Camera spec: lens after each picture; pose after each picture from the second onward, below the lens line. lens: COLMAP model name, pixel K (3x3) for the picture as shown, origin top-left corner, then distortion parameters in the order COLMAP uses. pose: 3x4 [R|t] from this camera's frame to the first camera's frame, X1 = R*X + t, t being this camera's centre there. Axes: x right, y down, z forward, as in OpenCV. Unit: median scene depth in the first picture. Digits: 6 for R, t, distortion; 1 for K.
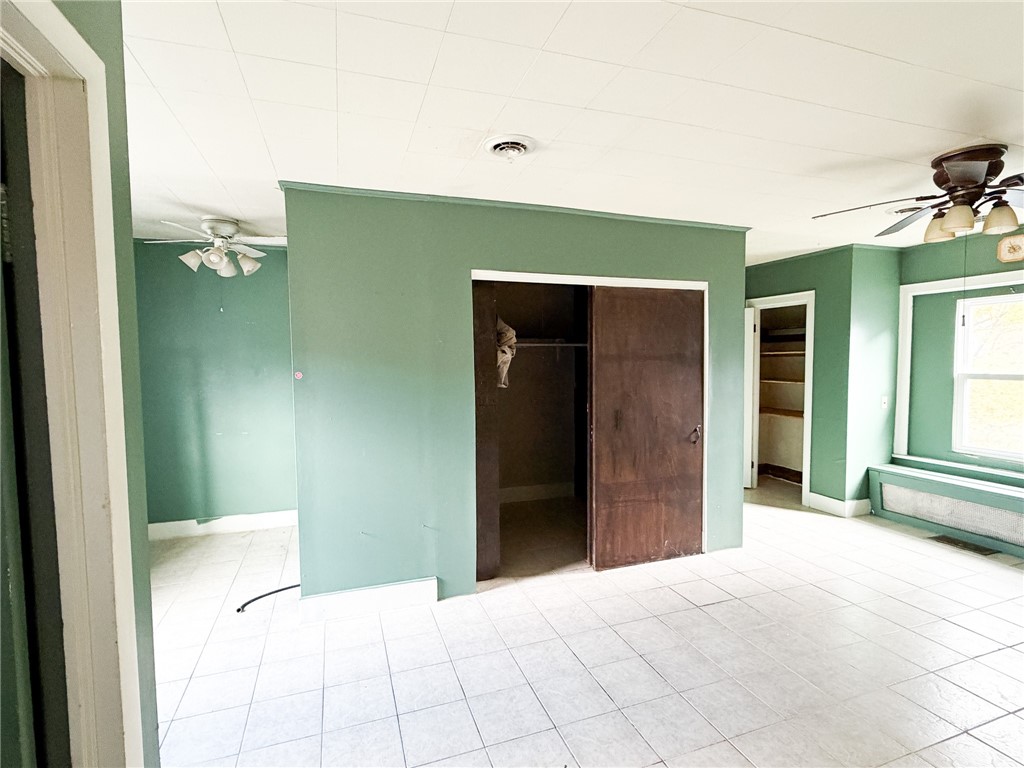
lens RADIAL K [[512.2, 0, 512.0], [0, 512.2, 384.8], [0, 0, 1]] dist [0.006985, 0.001320]
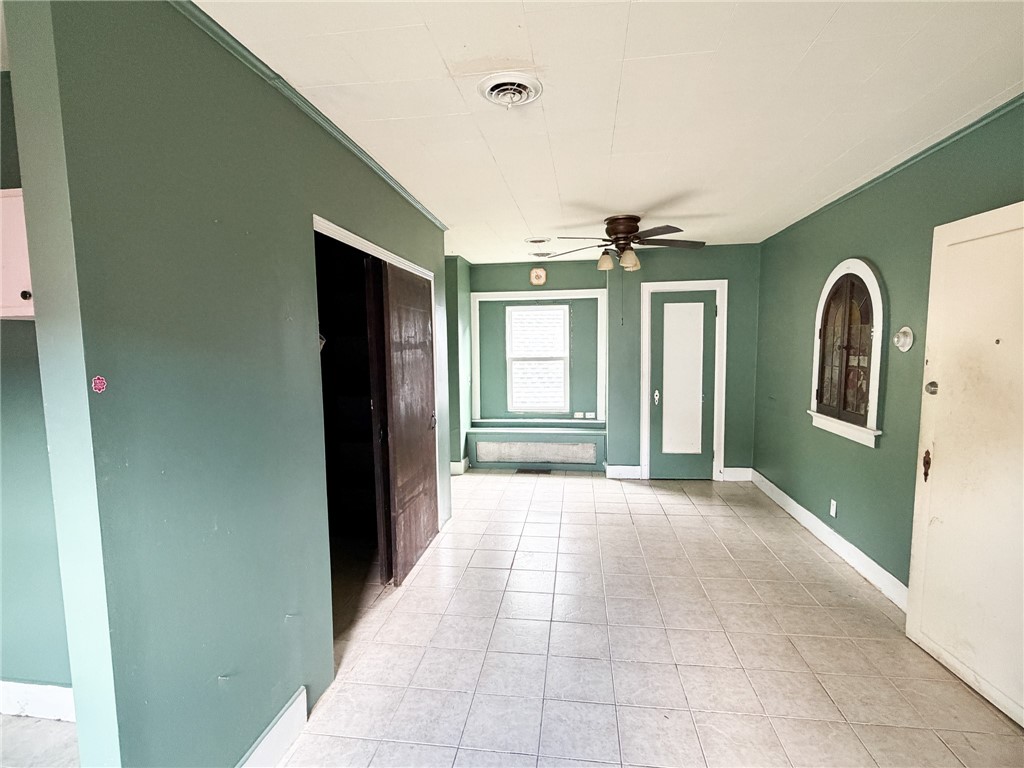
lens RADIAL K [[512.2, 0, 508.8], [0, 512.2, 388.4], [0, 0, 1]] dist [0.006985, 0.001320]
pose [[0.459008, -0.073607, 0.885378, -0.426056], [0.056145, 0.996973, 0.053777, -0.013713], [-0.886656, 0.025025, 0.461752, 0.342538]]
